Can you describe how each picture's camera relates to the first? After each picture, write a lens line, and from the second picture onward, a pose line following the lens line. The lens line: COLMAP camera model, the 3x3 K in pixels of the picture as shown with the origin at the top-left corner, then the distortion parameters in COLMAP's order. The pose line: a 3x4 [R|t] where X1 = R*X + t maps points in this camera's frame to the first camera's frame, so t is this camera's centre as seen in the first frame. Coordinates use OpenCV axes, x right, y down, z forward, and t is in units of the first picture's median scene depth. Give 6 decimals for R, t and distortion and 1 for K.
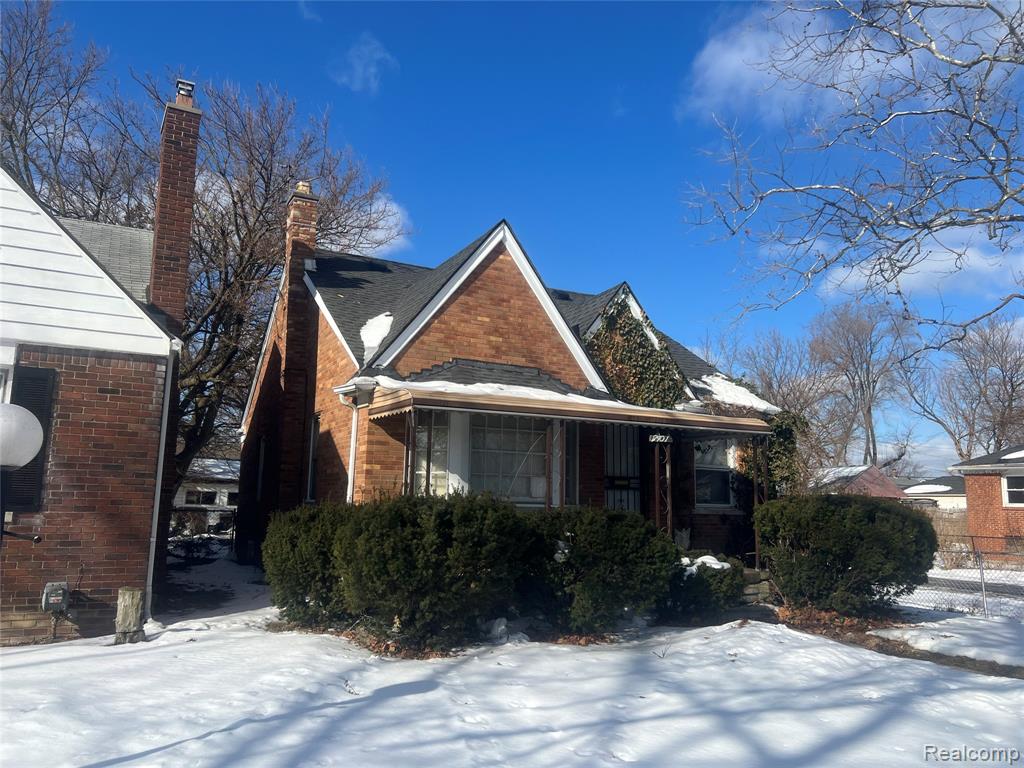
lens RADIAL K [[766.9, 0, 511.9], [0, 766.9, 382.4], [0, 0, 1]] dist [0.002948, -0.000025]
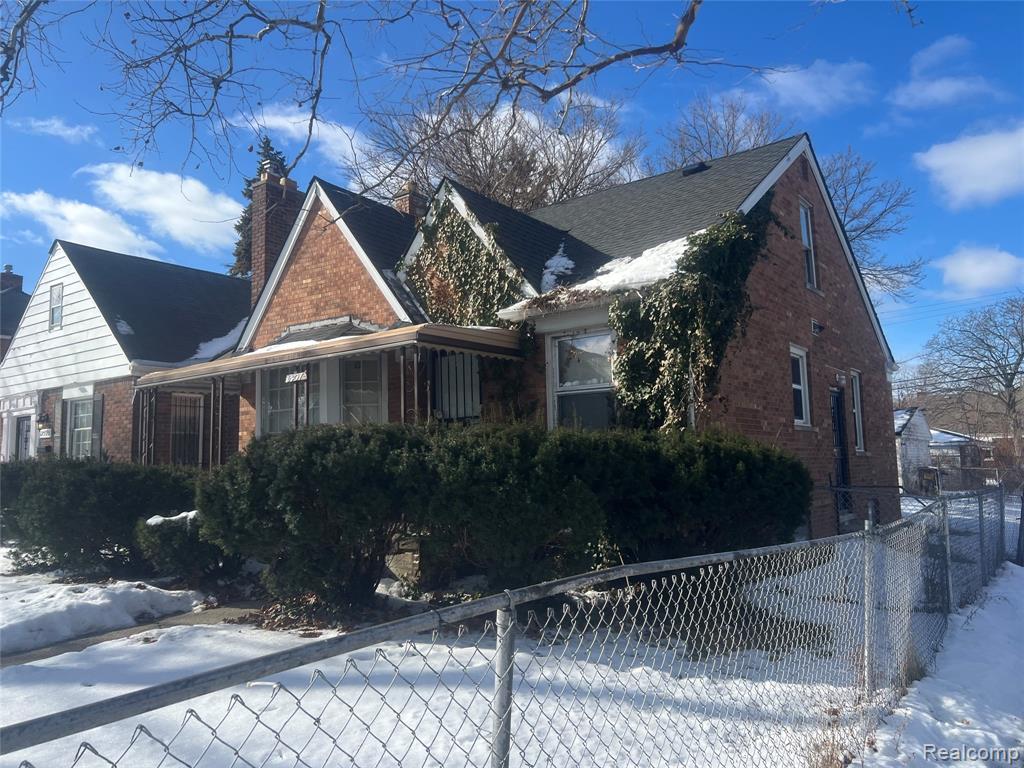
lens RADIAL K [[766.9, 0, 511.4], [0, 766.9, 383.8], [0, 0, 1]] dist [0.002948, -0.000025]
pose [[0.429736, -0.124186, -0.894374, 0.981116], [0.169791, 0.983942, -0.055040, 0.155599], [0.886847, -0.128204, 0.443921, 0.763795]]
